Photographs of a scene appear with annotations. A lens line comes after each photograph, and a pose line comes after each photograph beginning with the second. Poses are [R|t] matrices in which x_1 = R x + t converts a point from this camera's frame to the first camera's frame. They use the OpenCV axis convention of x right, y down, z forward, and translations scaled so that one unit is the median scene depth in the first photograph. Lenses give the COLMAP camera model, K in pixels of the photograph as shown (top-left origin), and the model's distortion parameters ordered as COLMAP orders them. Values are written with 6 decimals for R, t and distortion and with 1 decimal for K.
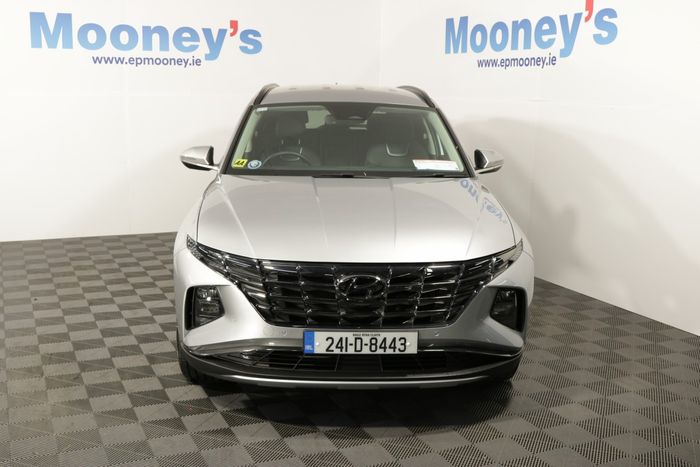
lens RADIAL K [[783.8, 0, 350.0], [0, 783.8, 233.5], [0, 0, 1]] dist [-0.094636, 0.001738]
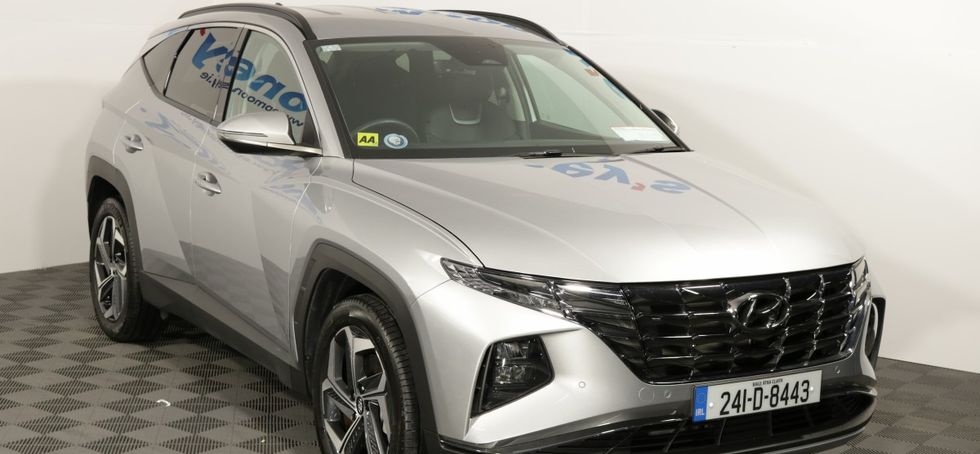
lens RADIAL K [[1371.1, 0, 490.0], [0, 1371.1, 227.0], [0, 0, 1]] dist [-0.032456, -0.045169]
pose [[0.879826, -0.061786, 0.471262, -0.728185], [0.075145, 0.997127, -0.009560, -0.010320], [-0.469317, 0.043824, 0.881941, 0.066839]]
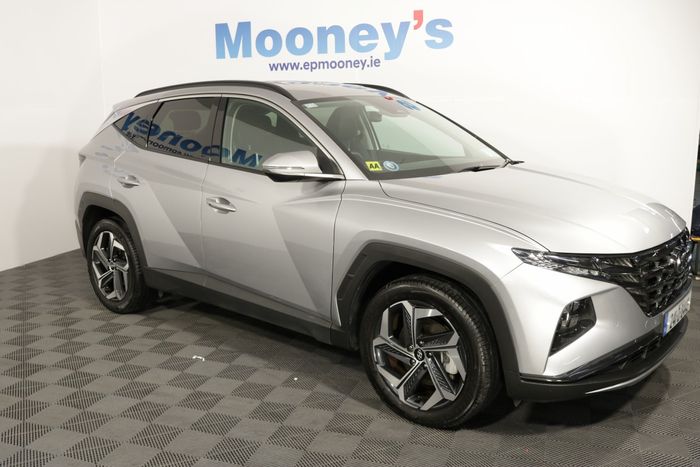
lens RADIAL K [[645.7, 0, 350.0], [0, 645.7, 233.5], [0, 0, 1]] dist [-0.118634, 0.002093]
pose [[0.687365, -0.162723, 0.707849, -0.876830], [0.154169, 0.985060, 0.076741, -0.100649], [-0.709761, 0.056379, 0.702183, 0.708758]]
